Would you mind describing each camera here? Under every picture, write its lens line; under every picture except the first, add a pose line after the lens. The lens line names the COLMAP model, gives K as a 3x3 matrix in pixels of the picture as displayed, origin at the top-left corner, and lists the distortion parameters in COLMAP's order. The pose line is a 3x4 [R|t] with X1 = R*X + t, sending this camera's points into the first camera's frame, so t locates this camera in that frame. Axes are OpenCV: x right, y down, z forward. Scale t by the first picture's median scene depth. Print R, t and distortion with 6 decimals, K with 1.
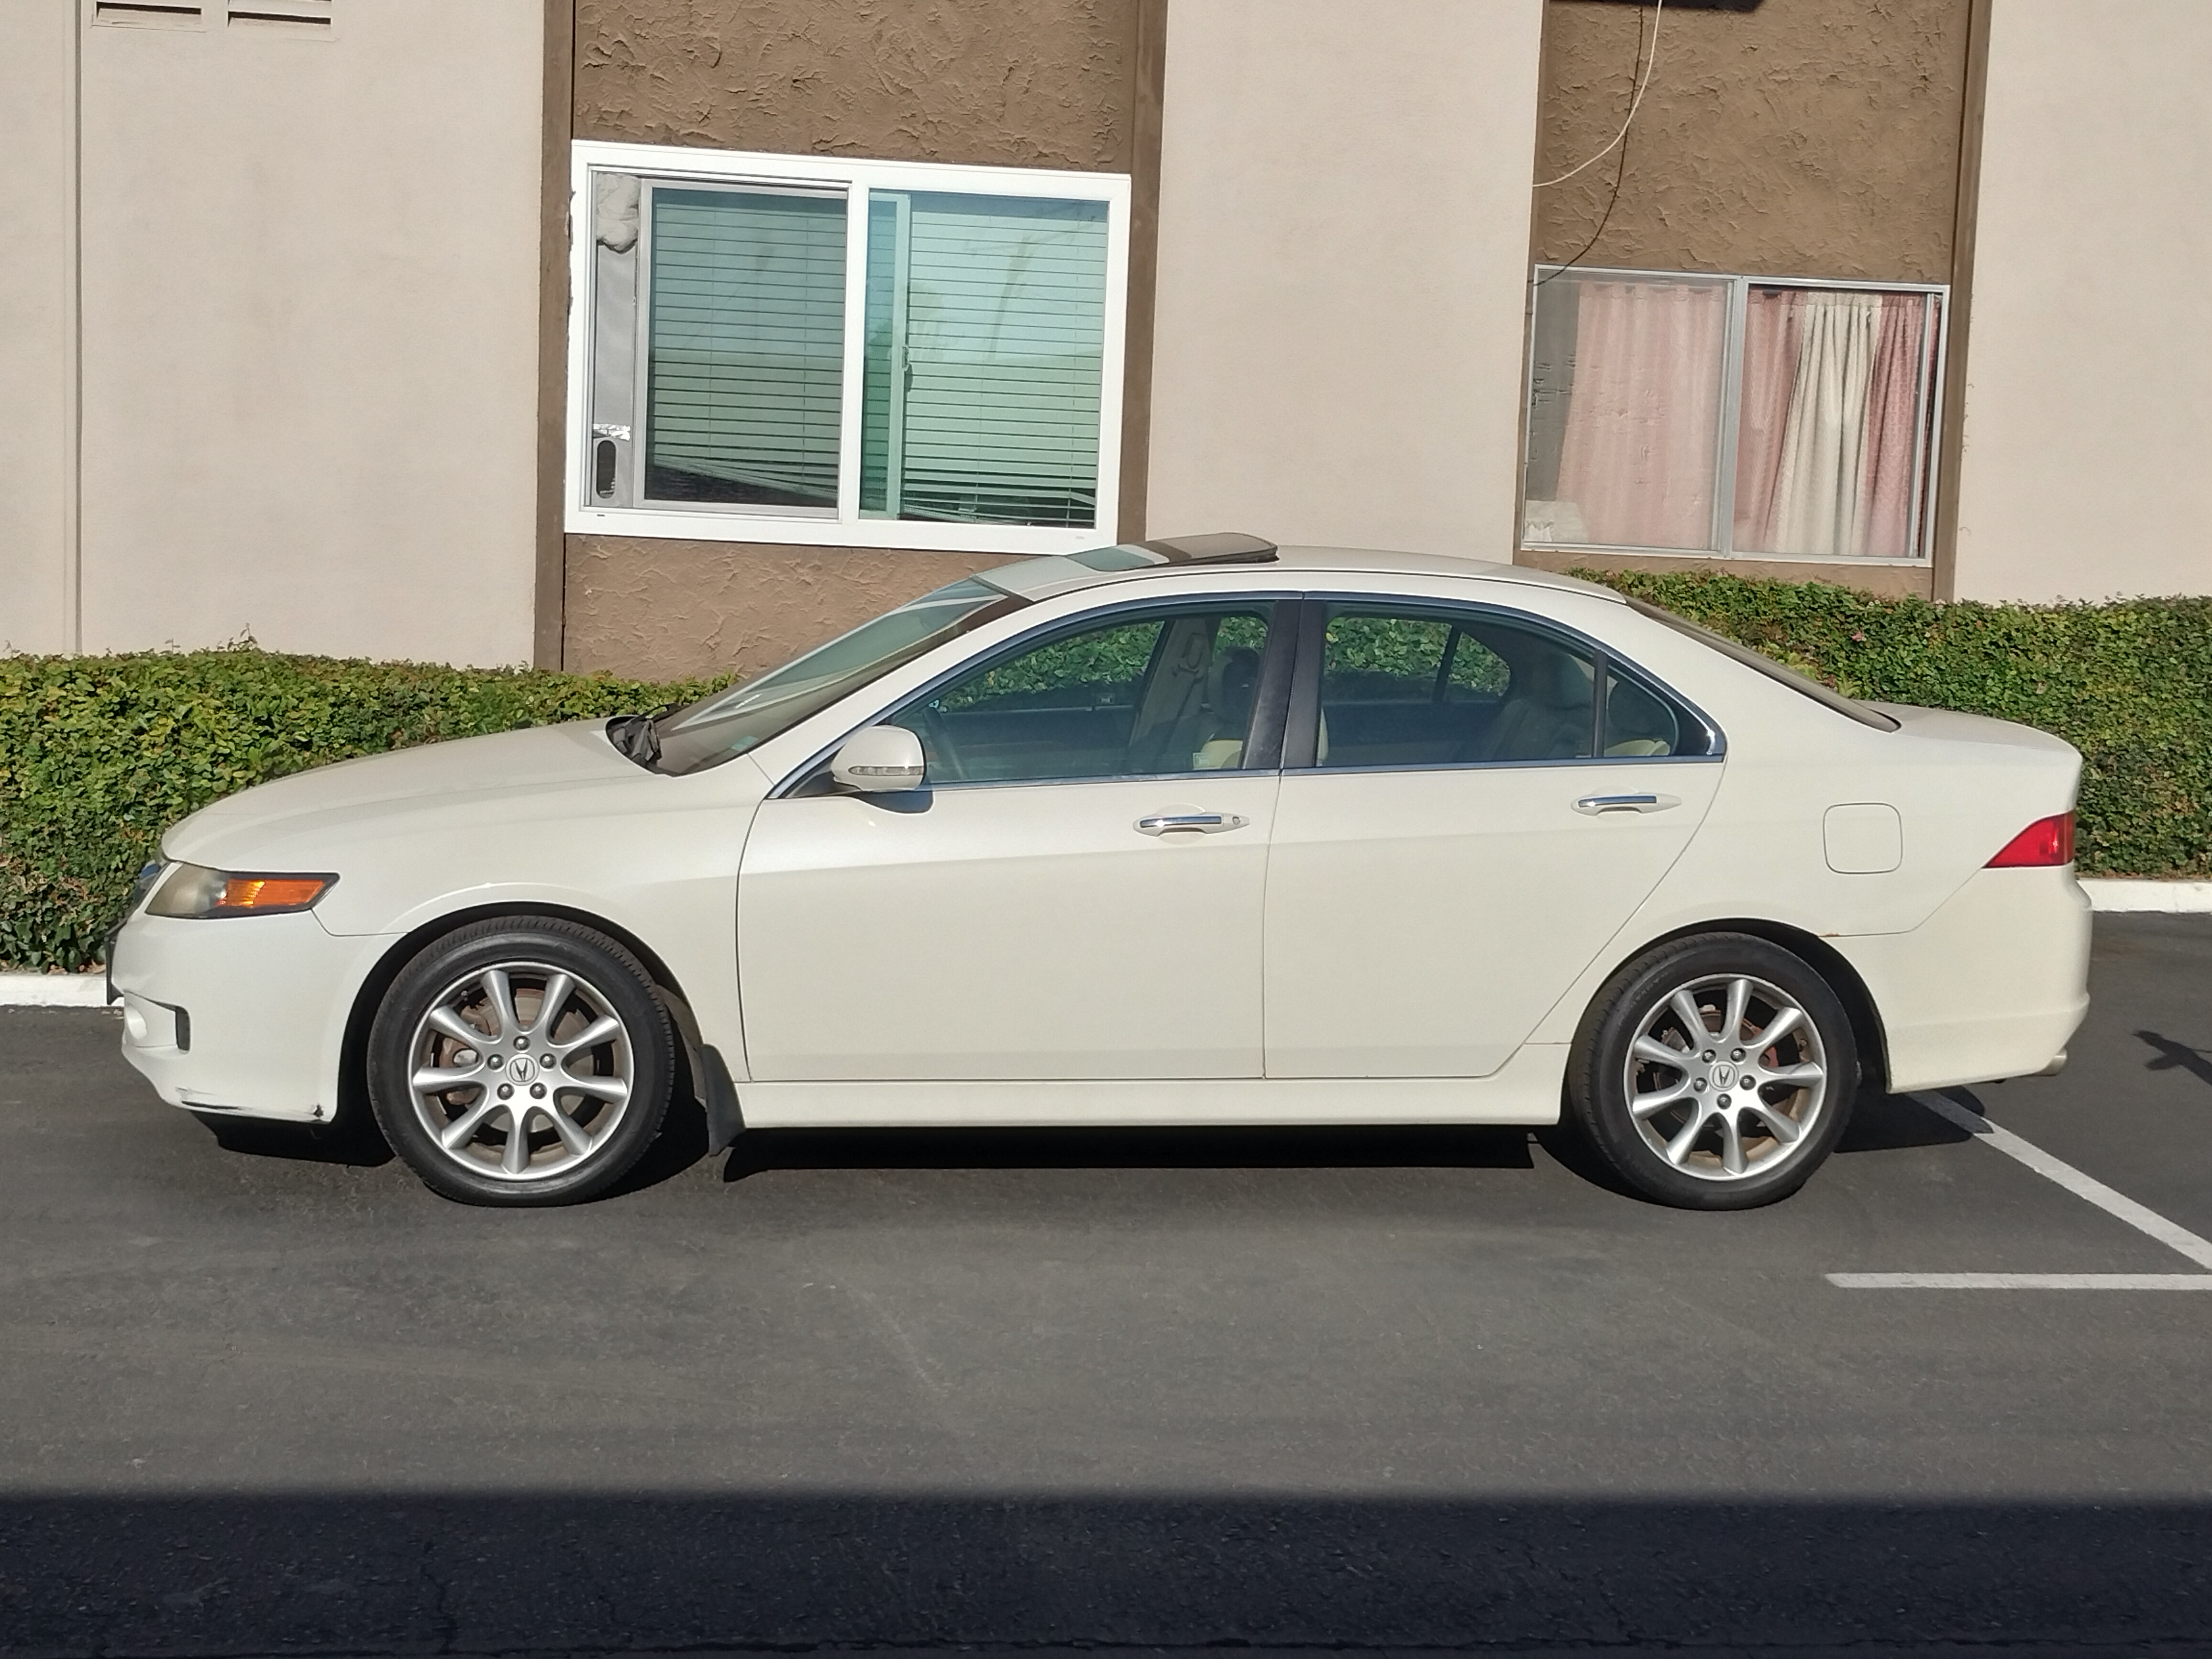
lens RADIAL K [[3191.6, 0, 1101.3], [0, 3191.6, 835.5], [0, 0, 1]] dist [0.083844, 0.000000]
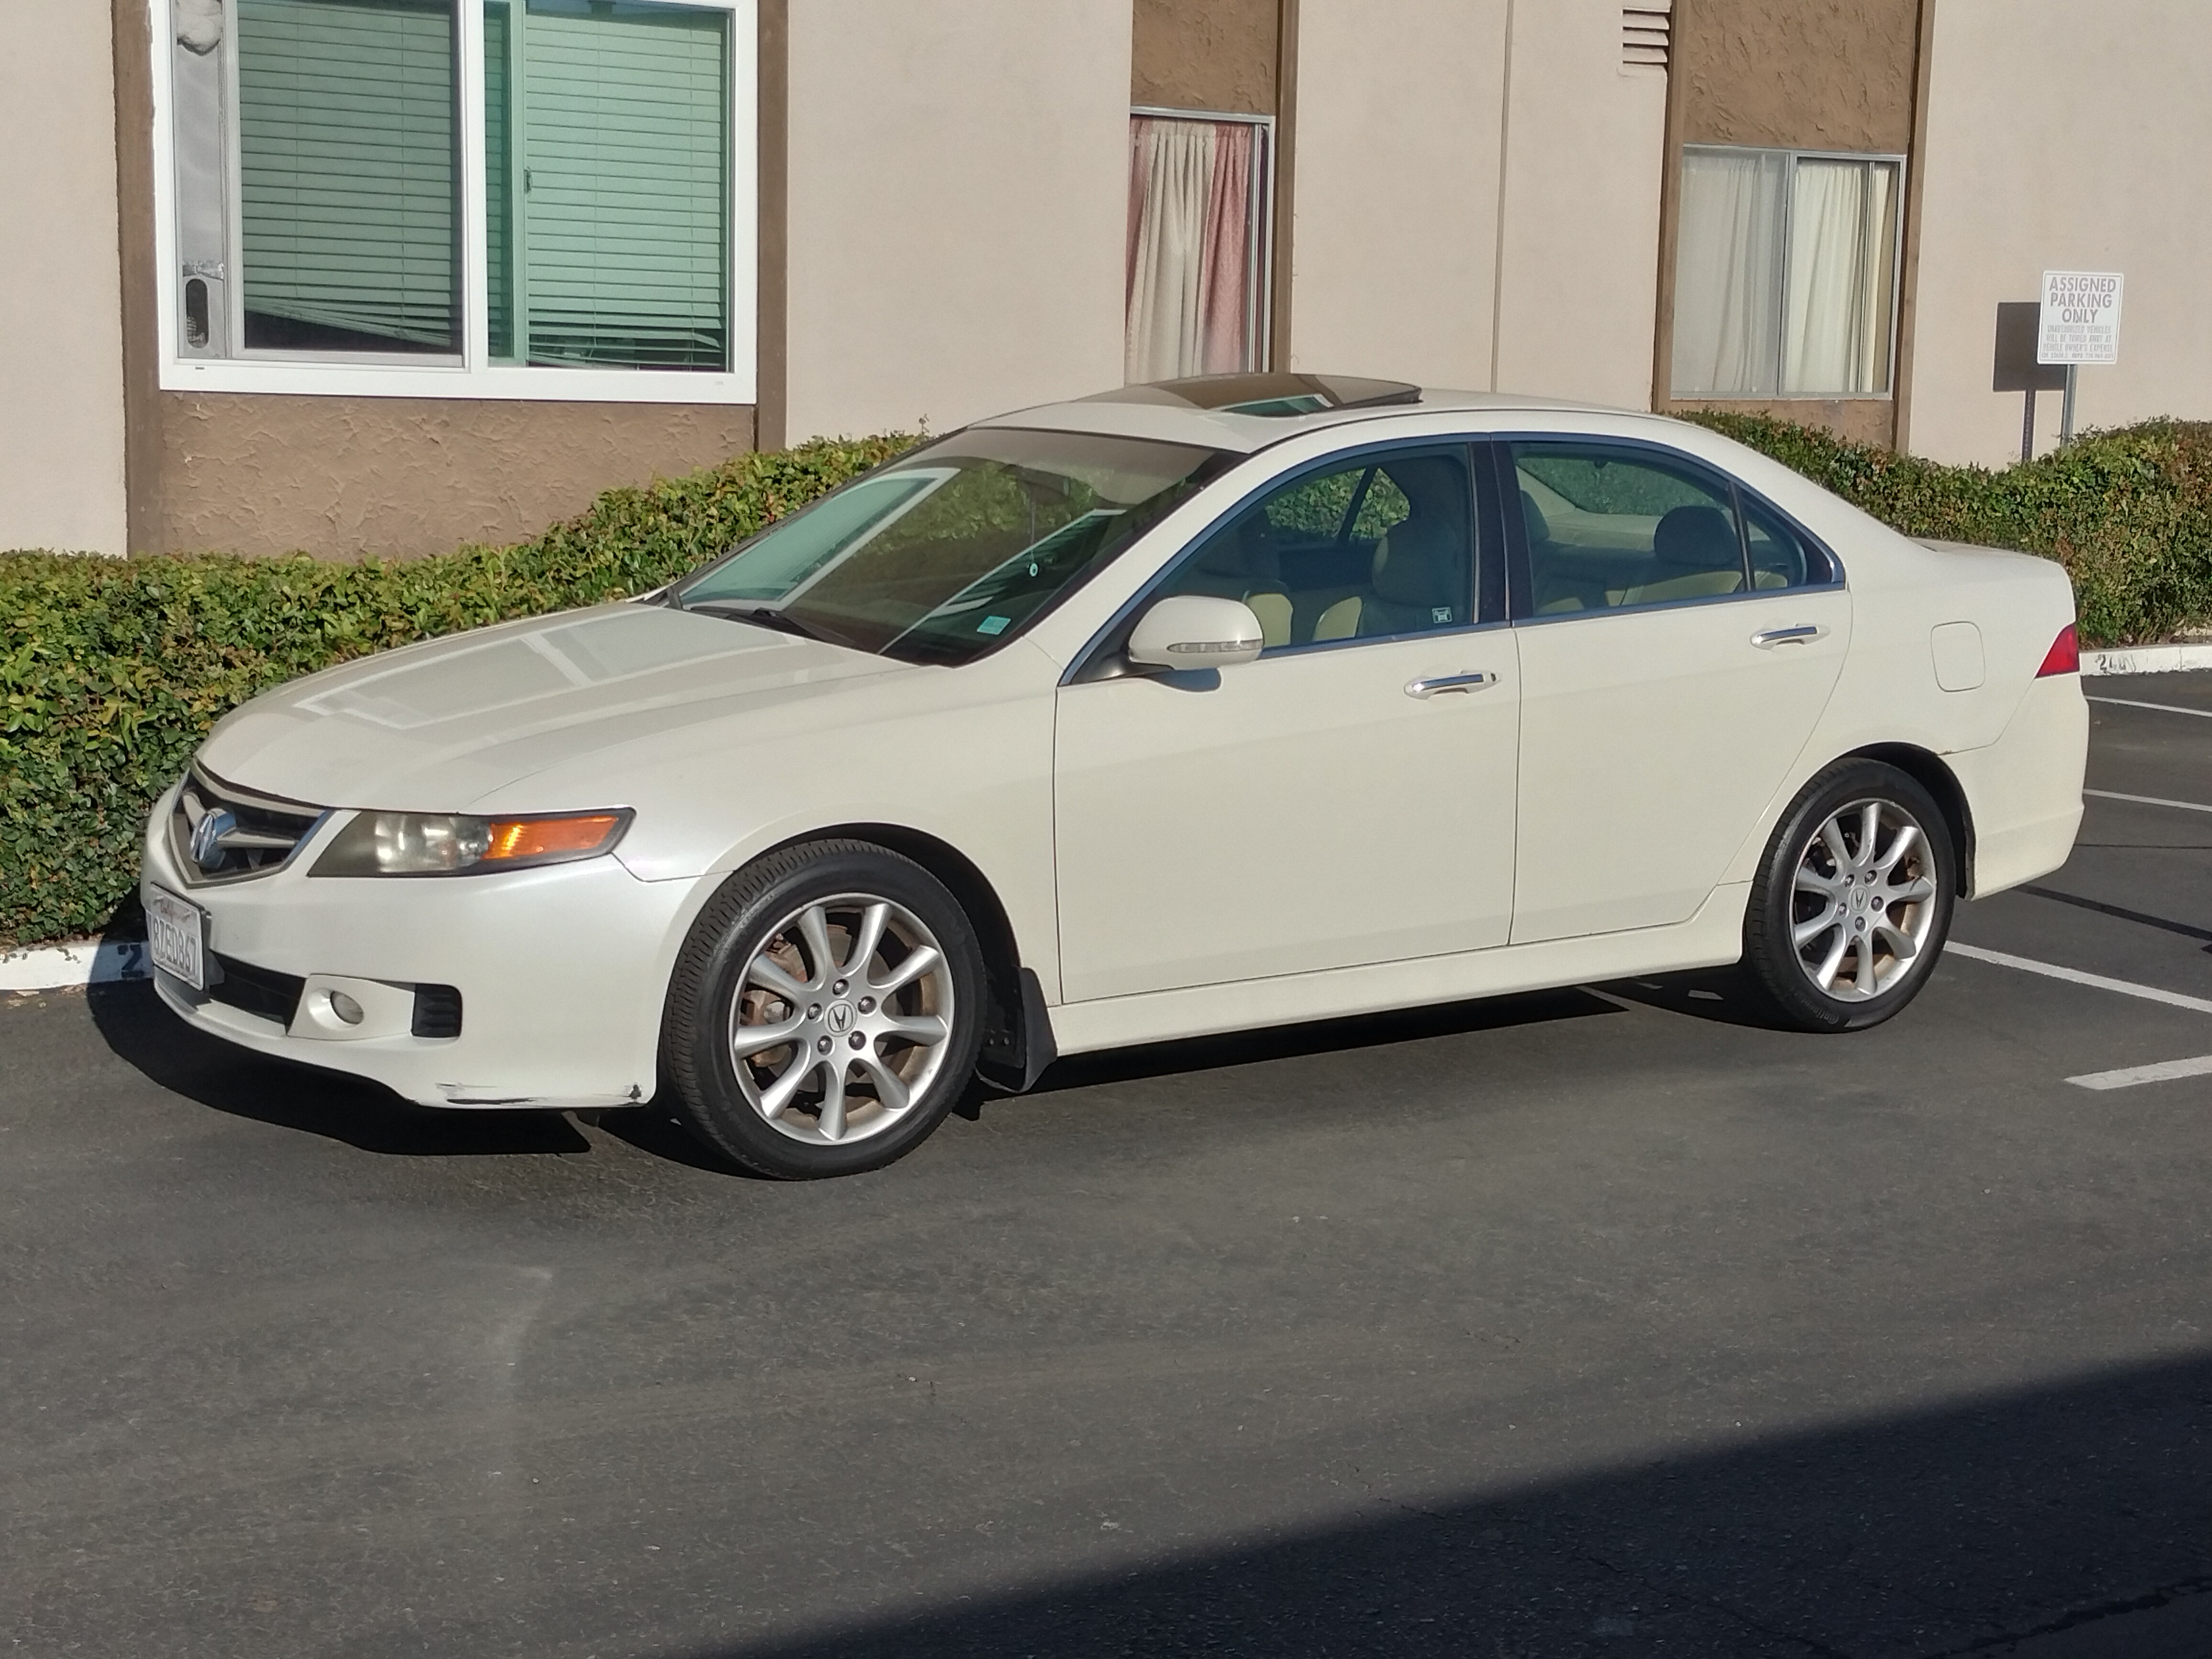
lens RADIAL K [[3191.6, 0, 1104.3], [0, 3191.6, 815.3], [0, 0, 1]] dist [0.083844, 0.000000]
pose [[0.904349, -0.080905, 0.419054, -0.448000], [0.061361, 0.996315, 0.059933, -0.027067], [-0.422359, -0.028487, 0.905981, 0.181009]]
